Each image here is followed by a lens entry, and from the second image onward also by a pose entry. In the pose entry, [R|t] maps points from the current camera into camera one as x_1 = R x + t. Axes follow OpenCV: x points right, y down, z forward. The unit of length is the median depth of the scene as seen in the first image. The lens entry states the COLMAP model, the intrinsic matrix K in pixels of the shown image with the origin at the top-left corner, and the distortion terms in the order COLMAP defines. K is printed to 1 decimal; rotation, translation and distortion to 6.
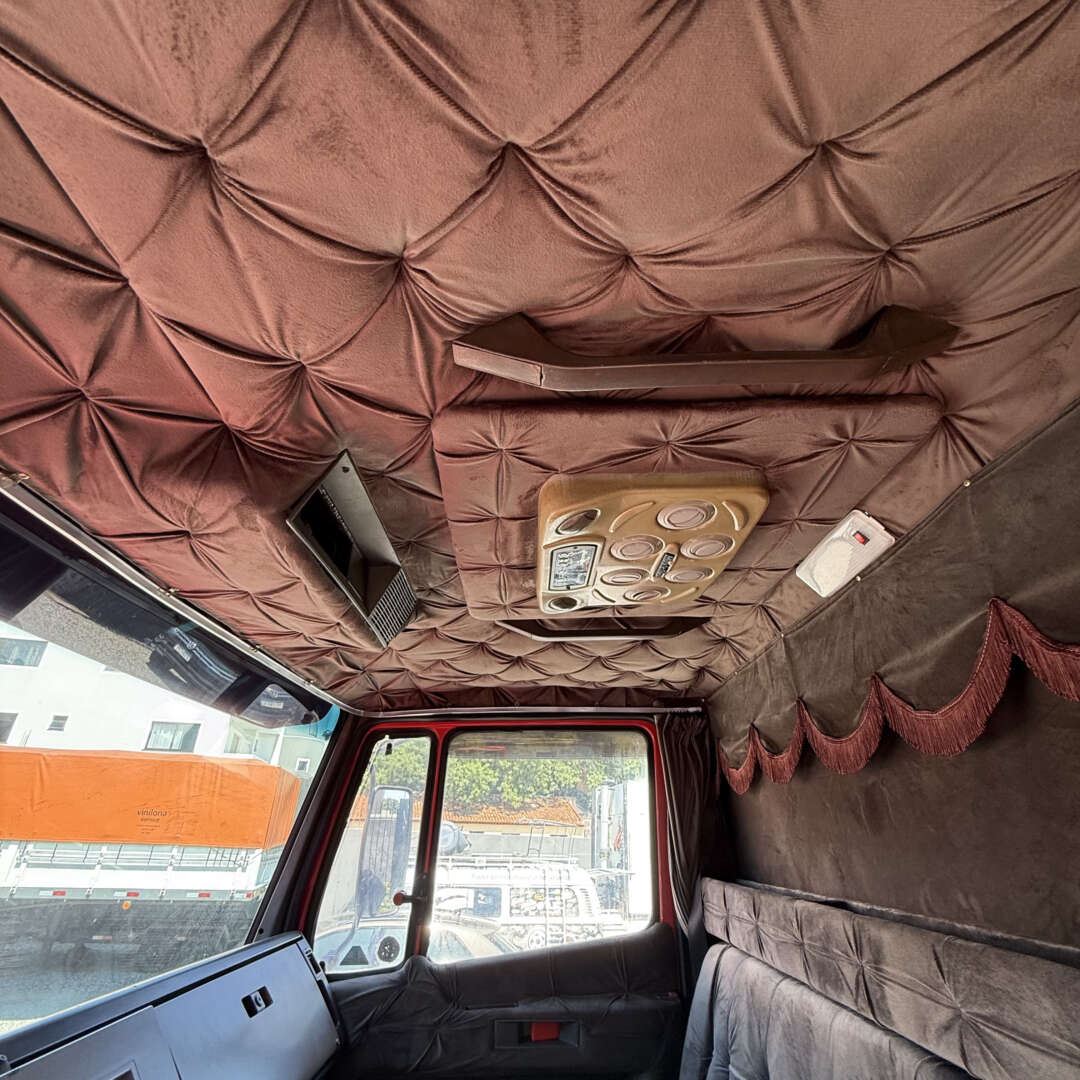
lens RADIAL K [[571.8, 0, 540.0], [0, 571.8, 540.0], [0, 0, 1]] dist [0.001128, -0.001913]
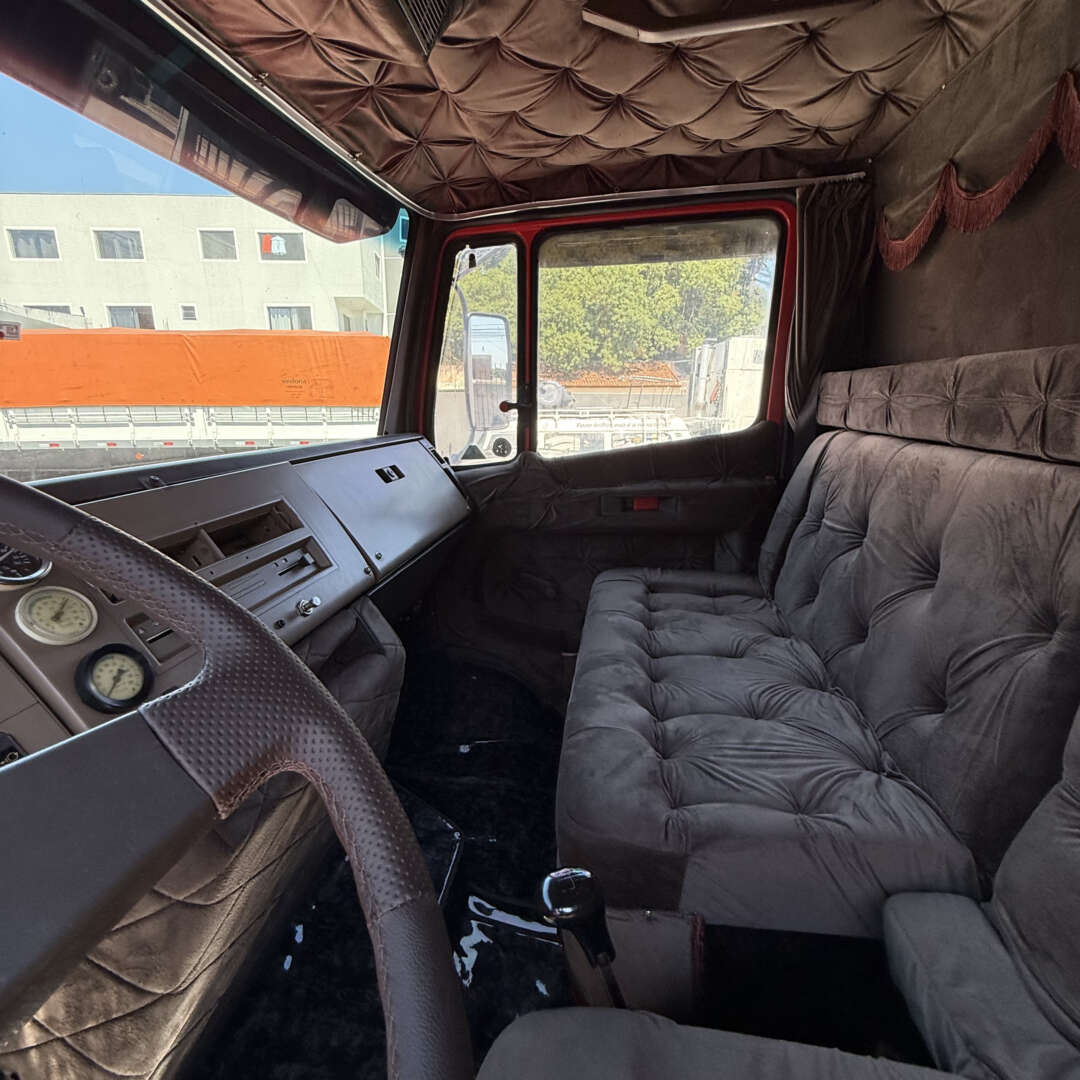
lens RADIAL K [[572.5, 0, 538.9], [0, 572.5, 537.8], [0, 0, 1]] dist [-0.001161, 0.000363]
pose [[0.985597, 0.012186, -0.168671, -0.007210], [0.101451, 0.755384, 0.647382, 0.138919], [0.135301, -0.655169, 0.743268, 0.078105]]
